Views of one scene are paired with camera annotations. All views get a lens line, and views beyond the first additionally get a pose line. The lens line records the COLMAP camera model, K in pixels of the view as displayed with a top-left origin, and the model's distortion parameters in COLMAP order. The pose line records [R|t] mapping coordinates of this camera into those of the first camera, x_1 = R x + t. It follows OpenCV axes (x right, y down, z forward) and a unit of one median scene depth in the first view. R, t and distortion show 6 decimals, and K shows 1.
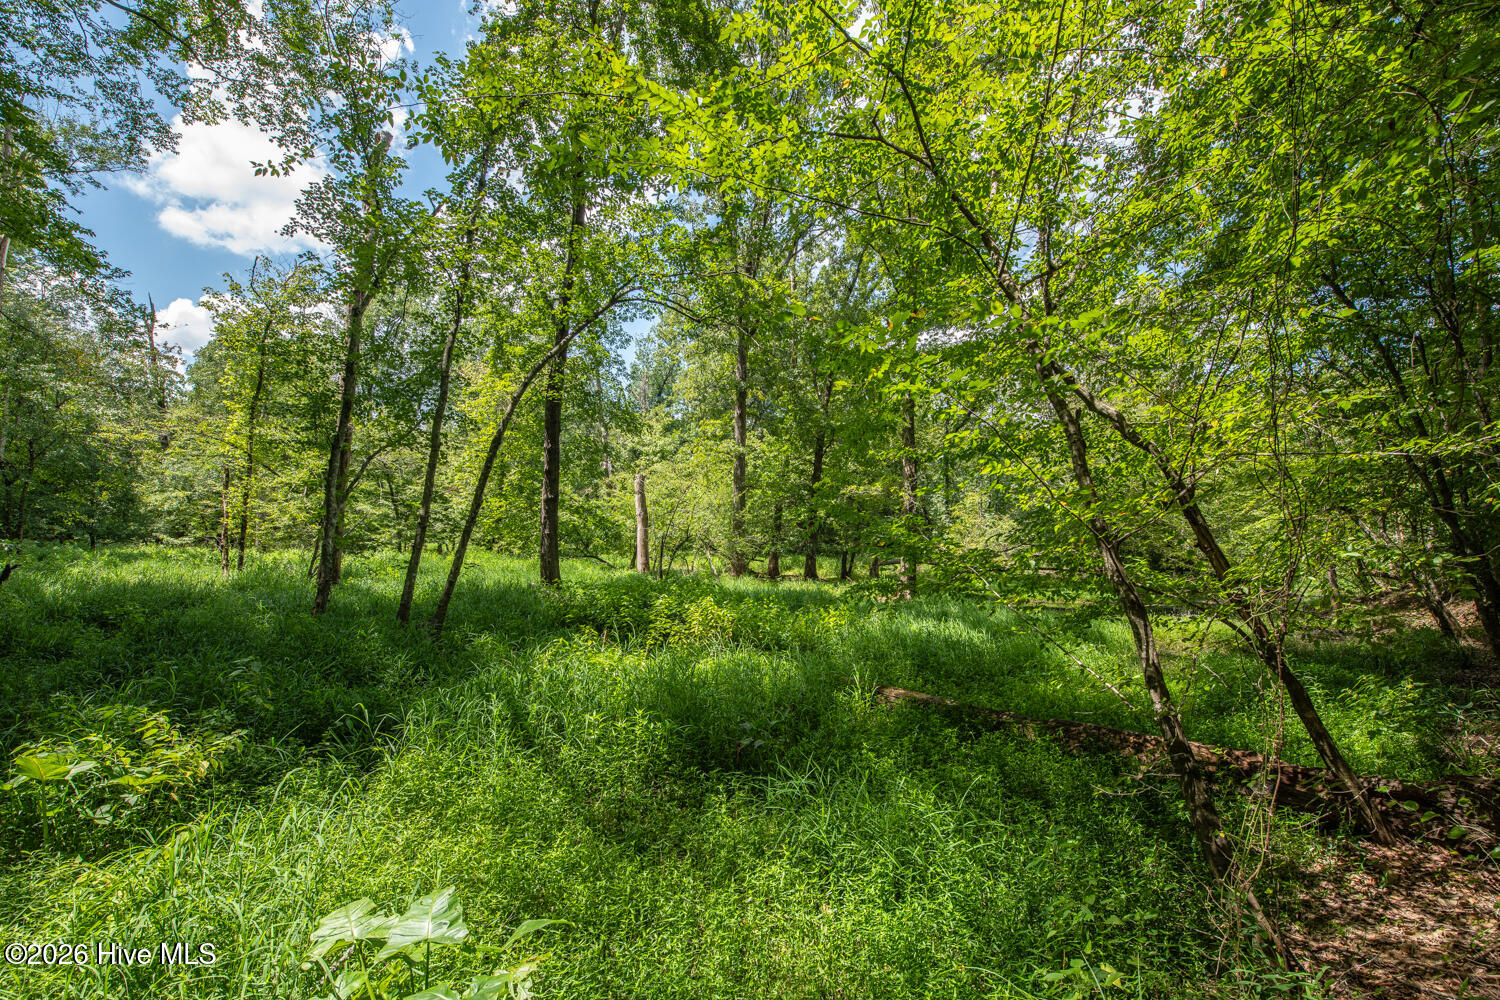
lens RADIAL K [[607.8, 0, 749.9], [0, 607.8, 532.3], [0, 0, 1]] dist [0.000691, -0.005550]
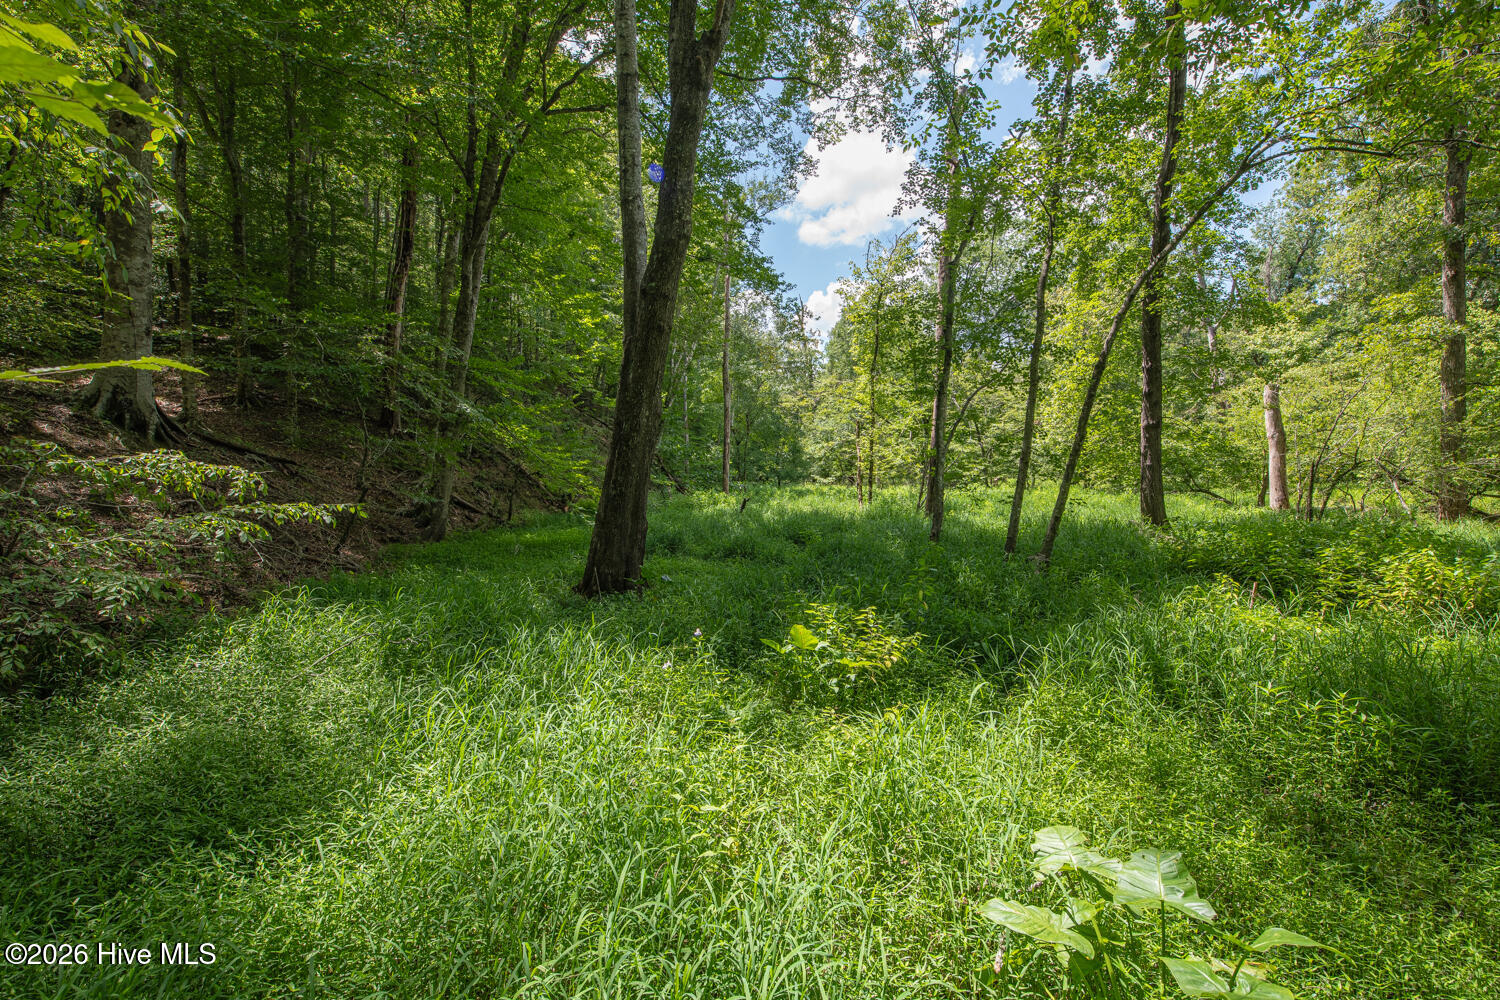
lens RADIAL K [[602.5, 0, 750.0], [0, 602.5, 500.0], [0, 0, 1]] dist [-0.003209, -0.000793]
pose [[0.700658, 0.006237, -0.713470, -0.130423], [0.032357, 0.998655, 0.040506, -0.001275], [0.712764, -0.051467, 0.699514, -0.027350]]
